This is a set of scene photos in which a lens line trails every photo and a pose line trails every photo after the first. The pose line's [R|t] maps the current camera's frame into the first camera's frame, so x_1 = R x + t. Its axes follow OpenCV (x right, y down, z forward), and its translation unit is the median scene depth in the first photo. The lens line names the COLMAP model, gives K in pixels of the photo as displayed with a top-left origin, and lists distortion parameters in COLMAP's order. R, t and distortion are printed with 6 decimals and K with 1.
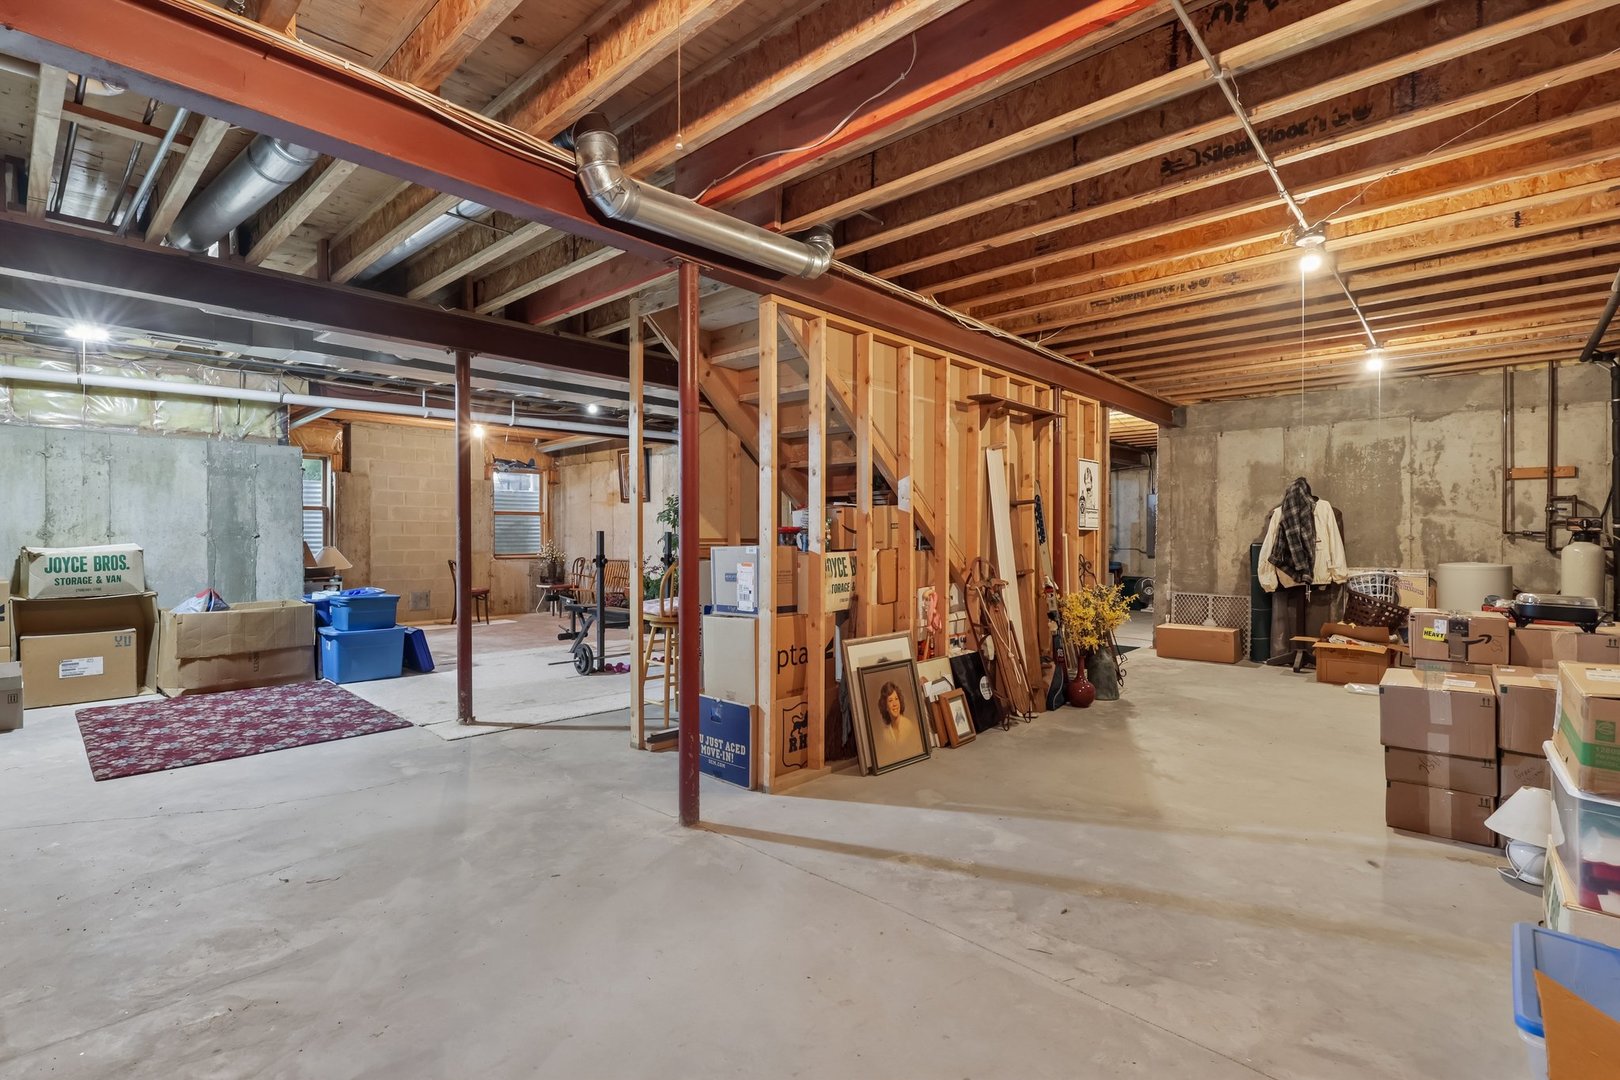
lens RADIAL K [[750.2, 0, 805.7], [0, 750.2, 537.9], [0, 0, 1]] dist [0.001259, -0.000092]
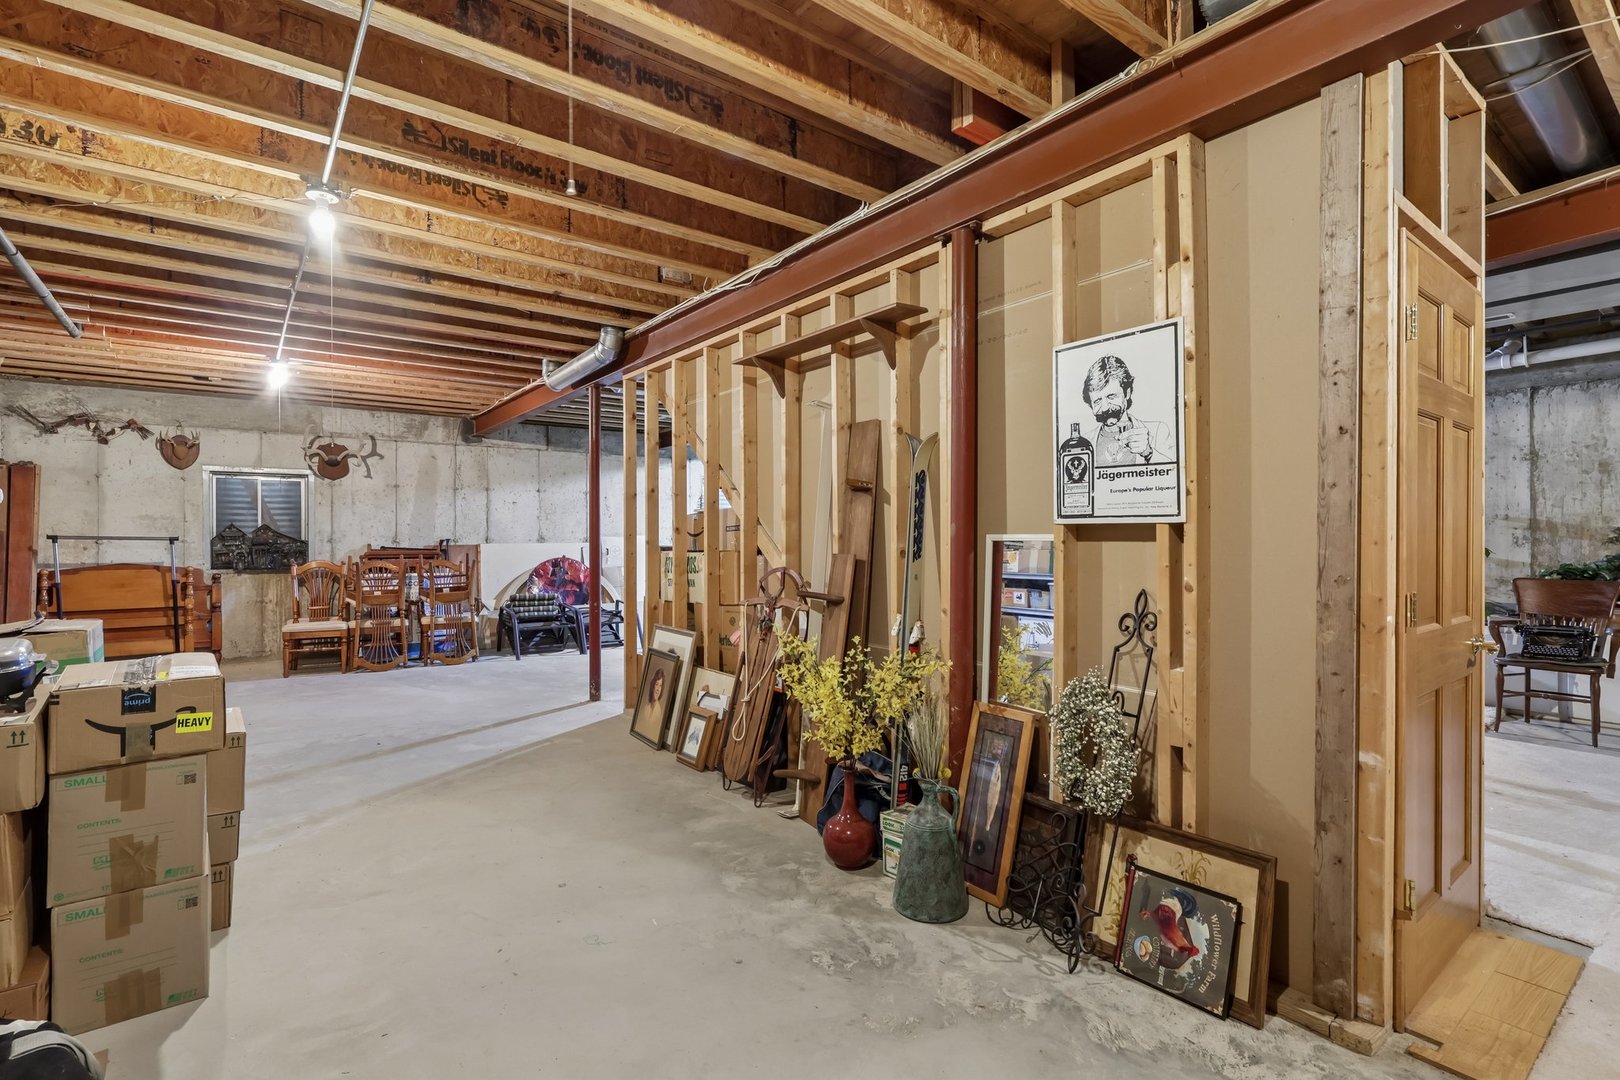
lens RADIAL K [[750.2, 0, 805.7], [0, 750.2, 537.9], [0, 0, 1]] dist [0.001259, -0.000092]
pose [[-0.178163, -0.005000, -0.983988, 1.424366], [-0.006372, 0.999972, -0.003928, -0.001360], [0.983980, 0.005571, -0.178190, 1.704873]]
